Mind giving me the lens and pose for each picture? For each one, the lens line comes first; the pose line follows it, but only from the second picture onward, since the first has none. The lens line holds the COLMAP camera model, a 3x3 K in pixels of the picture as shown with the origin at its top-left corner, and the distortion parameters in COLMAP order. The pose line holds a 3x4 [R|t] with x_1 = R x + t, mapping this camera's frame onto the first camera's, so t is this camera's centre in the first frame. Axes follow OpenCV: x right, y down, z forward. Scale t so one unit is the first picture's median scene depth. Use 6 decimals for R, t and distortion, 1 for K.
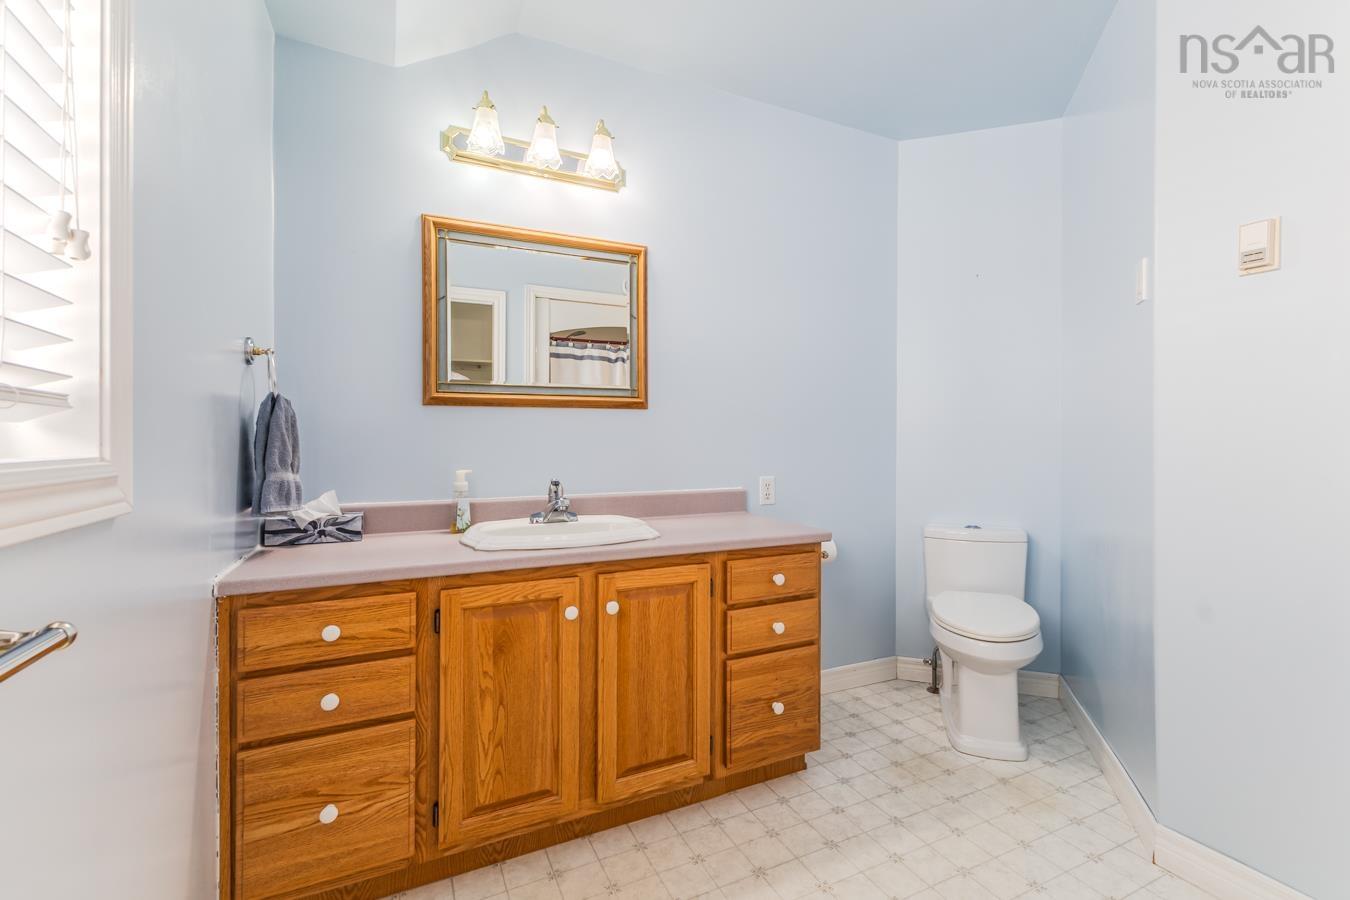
lens RADIAL K [[613.6, 0, 695.6], [0, 613.6, 440.6], [0, 0, 1]] dist [0.014084, 0.000065]
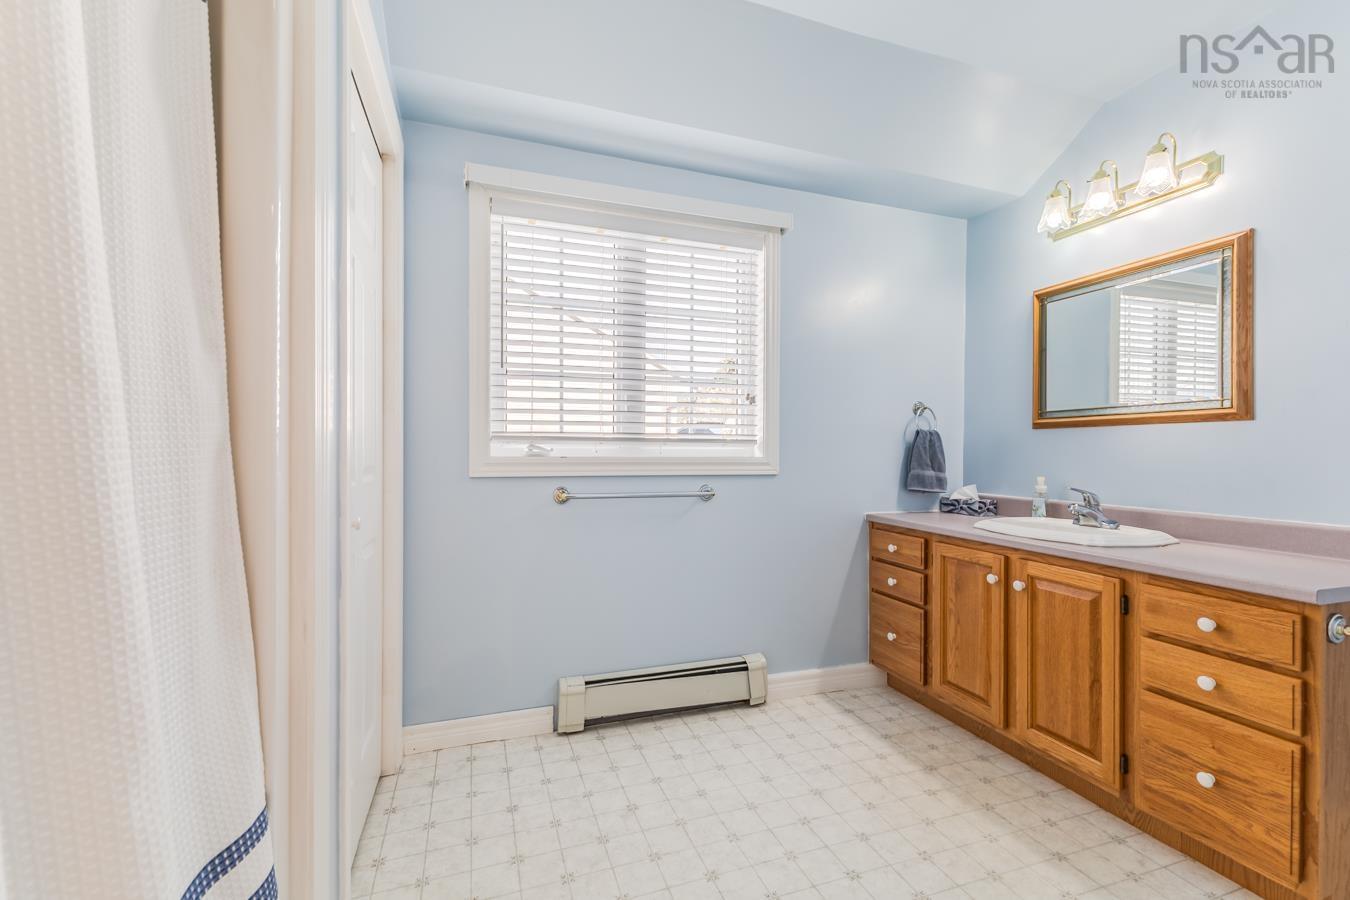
lens RADIAL K [[585.2, 0, 678.1], [0, 585.2, 445.7], [0, 0, 1]] dist [0.012133, -0.000374]
pose [[-0.124119, -0.007859, -0.992236, 1.104569], [-0.006548, 0.999953, -0.007101, -0.006119], [0.992246, 0.005616, -0.124165, 0.421740]]
